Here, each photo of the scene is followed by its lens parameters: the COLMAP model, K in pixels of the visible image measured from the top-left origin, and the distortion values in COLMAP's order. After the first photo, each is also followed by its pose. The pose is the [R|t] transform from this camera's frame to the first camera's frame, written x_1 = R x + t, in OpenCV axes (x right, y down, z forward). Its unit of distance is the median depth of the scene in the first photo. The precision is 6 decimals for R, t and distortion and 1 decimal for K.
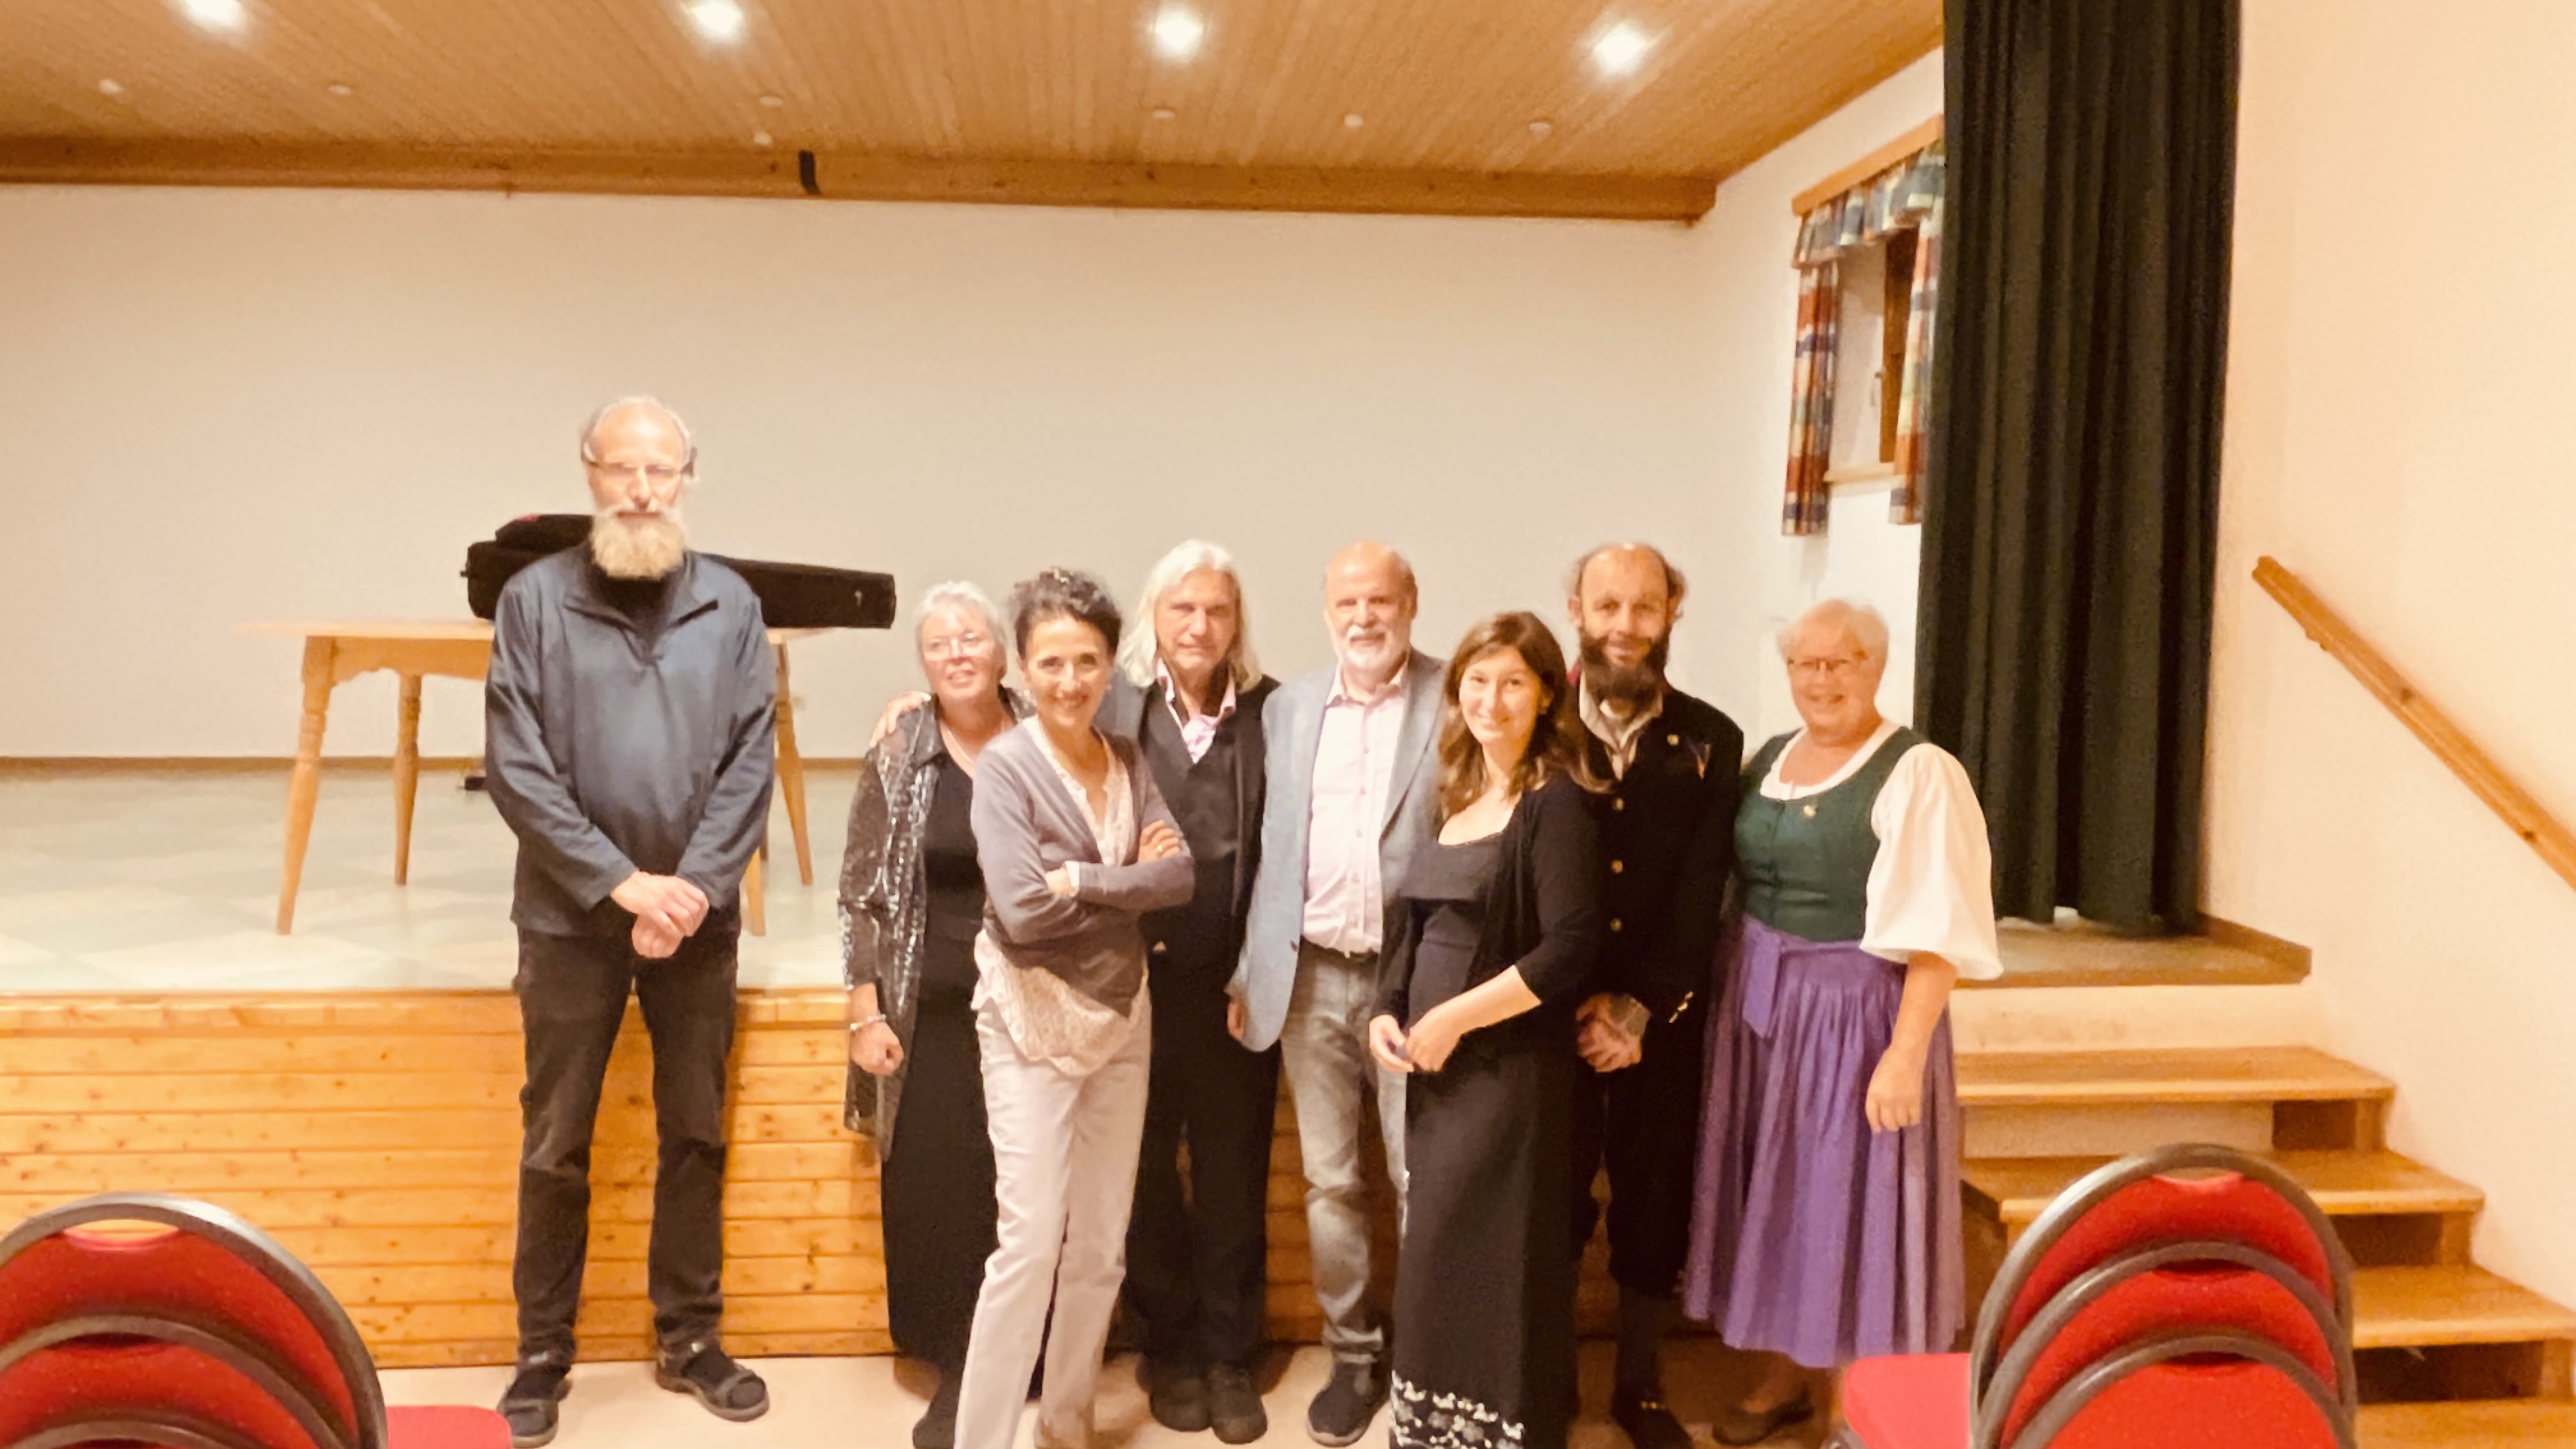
lens RADIAL K [[1844.8, 0, 1288.0], [0, 1844.8, 699.8], [0, 0, 1]] dist [-0.009909, 0.000389]
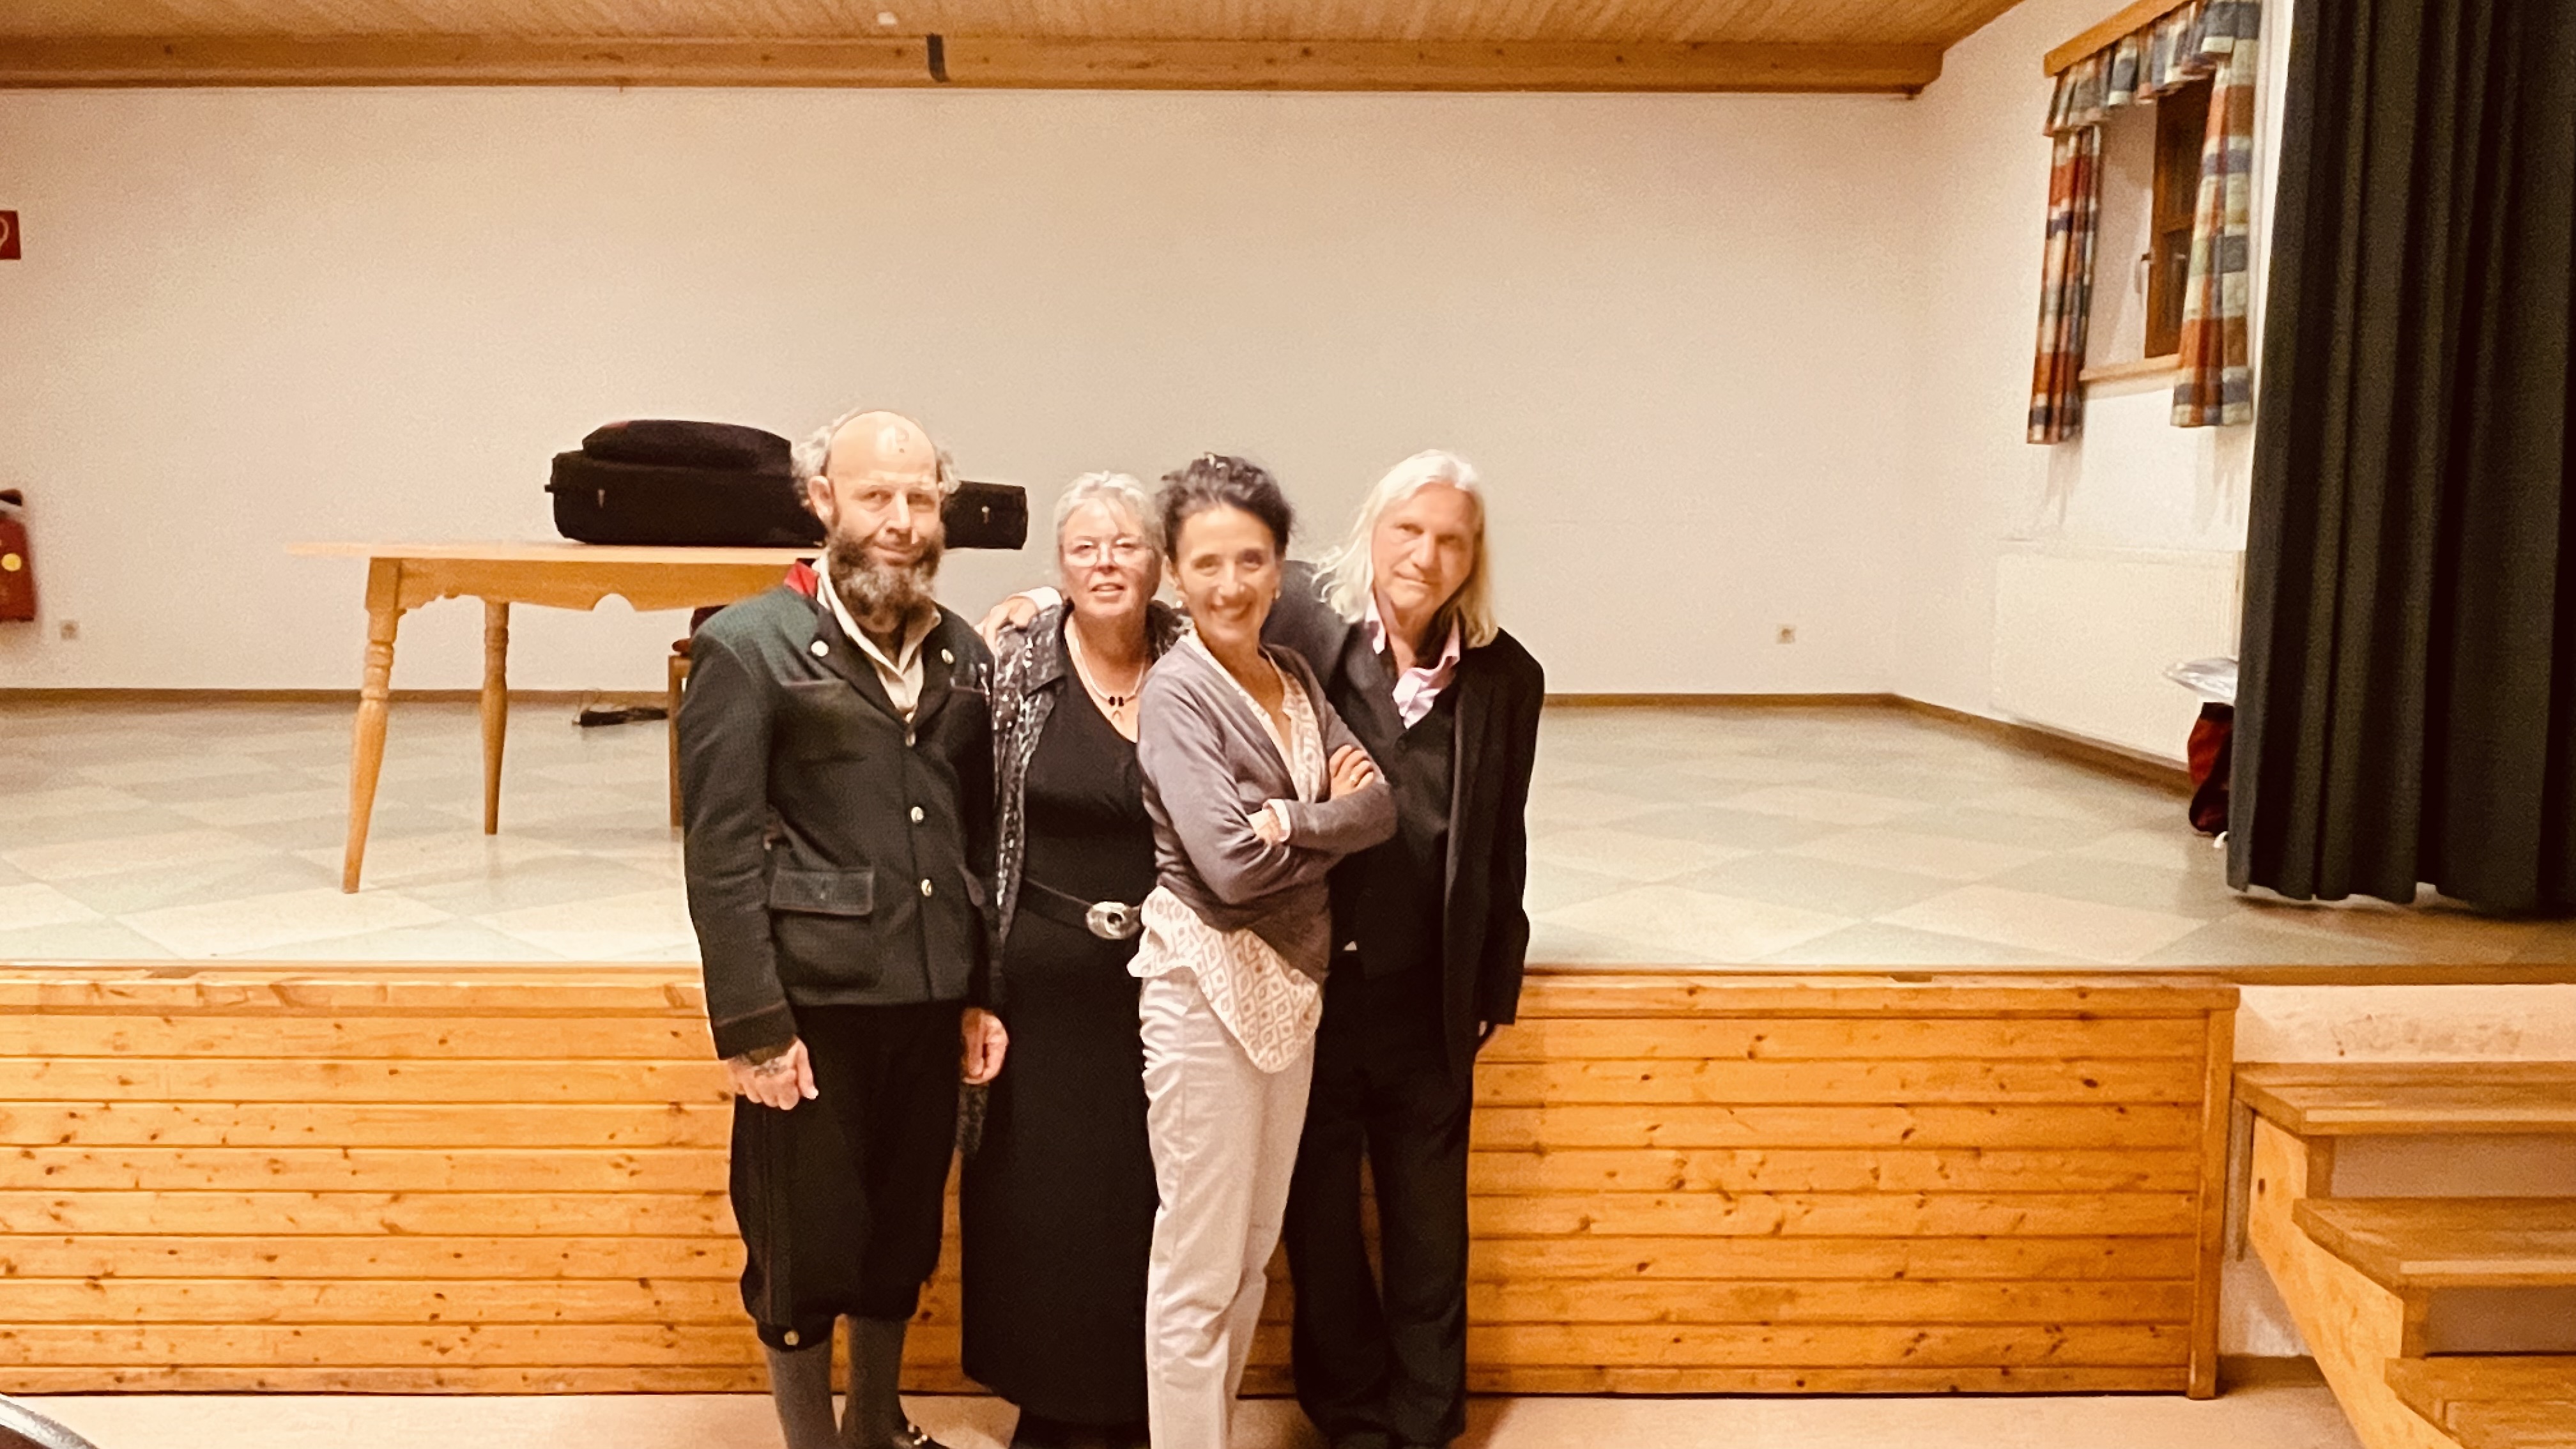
lens RADIAL K [[1844.8, 0, 1288.1], [0, 1844.8, 720.1], [0, 0, 1]] dist [-0.009909, 0.000389]
pose [[0.996404, 0.000370, -0.084733, -0.018648], [0.003383, 0.999019, 0.044146, 0.005573], [0.084666, -0.044274, 0.995425, 0.148058]]
